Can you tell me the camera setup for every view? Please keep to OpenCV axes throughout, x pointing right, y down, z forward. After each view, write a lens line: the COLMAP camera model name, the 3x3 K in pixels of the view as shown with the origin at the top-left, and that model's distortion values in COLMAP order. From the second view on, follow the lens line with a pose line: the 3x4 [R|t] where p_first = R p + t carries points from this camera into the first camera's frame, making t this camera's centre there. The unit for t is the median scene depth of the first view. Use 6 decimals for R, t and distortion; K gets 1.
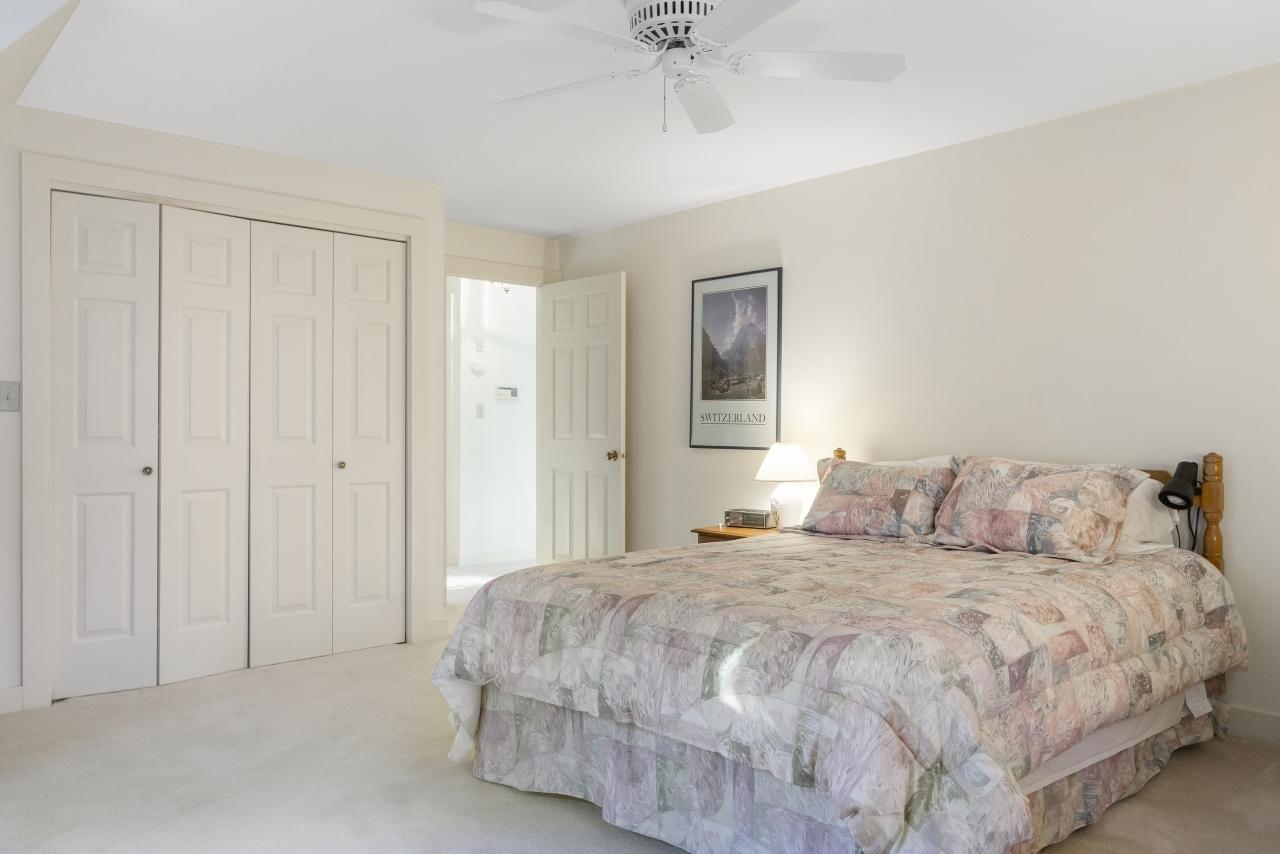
lens RADIAL K [[936.6, 0, 639.8], [0, 936.6, 412.4], [0, 0, 1]] dist [0.092478, 0.000022]
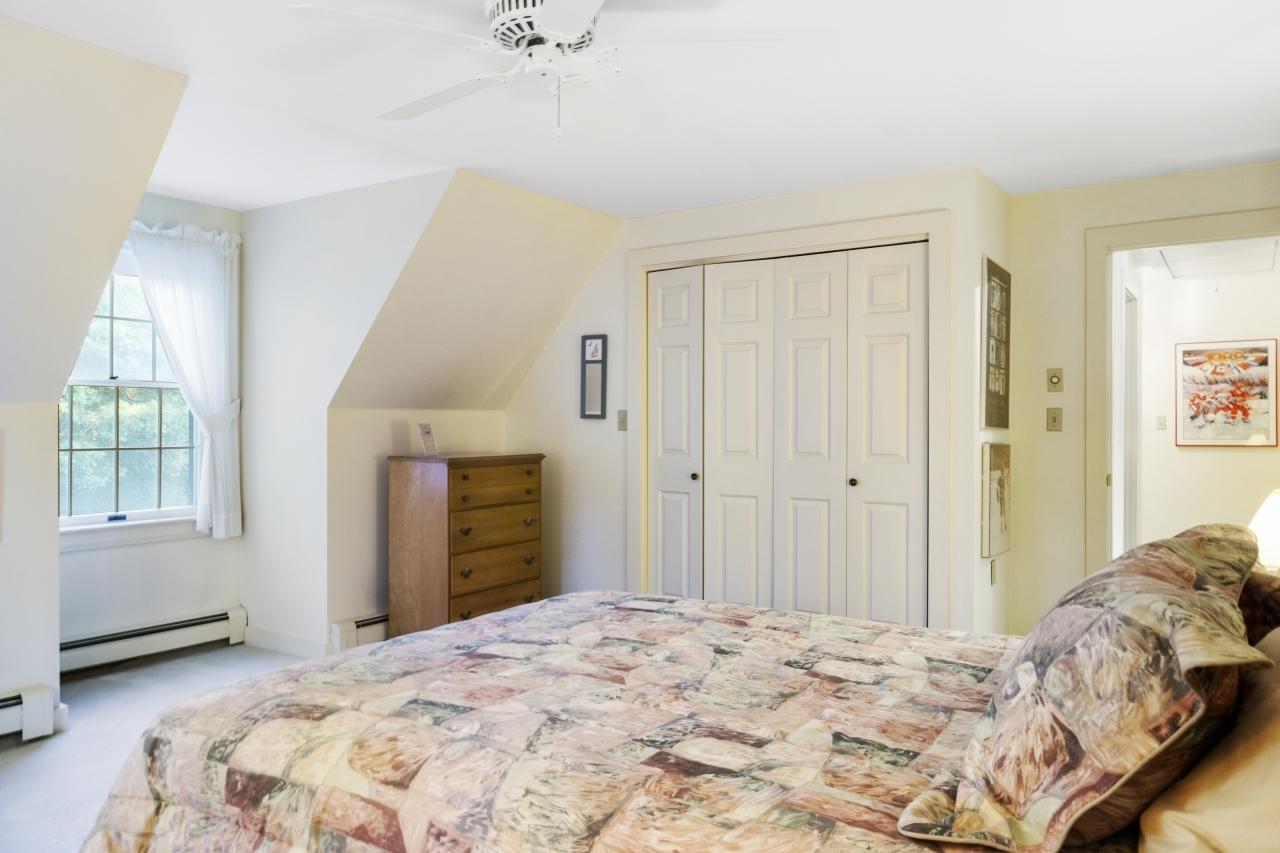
lens RADIAL K [[906.4, 0, 601.5], [0, 906.4, 424.0], [0, 0, 1]] dist [-0.021503, -0.000550]
pose [[0.215066, -0.001601, -0.976598, 0.770062], [-0.002023, 0.999996, -0.002085, -0.007014], [0.976597, 0.002424, 0.215062, 0.756325]]
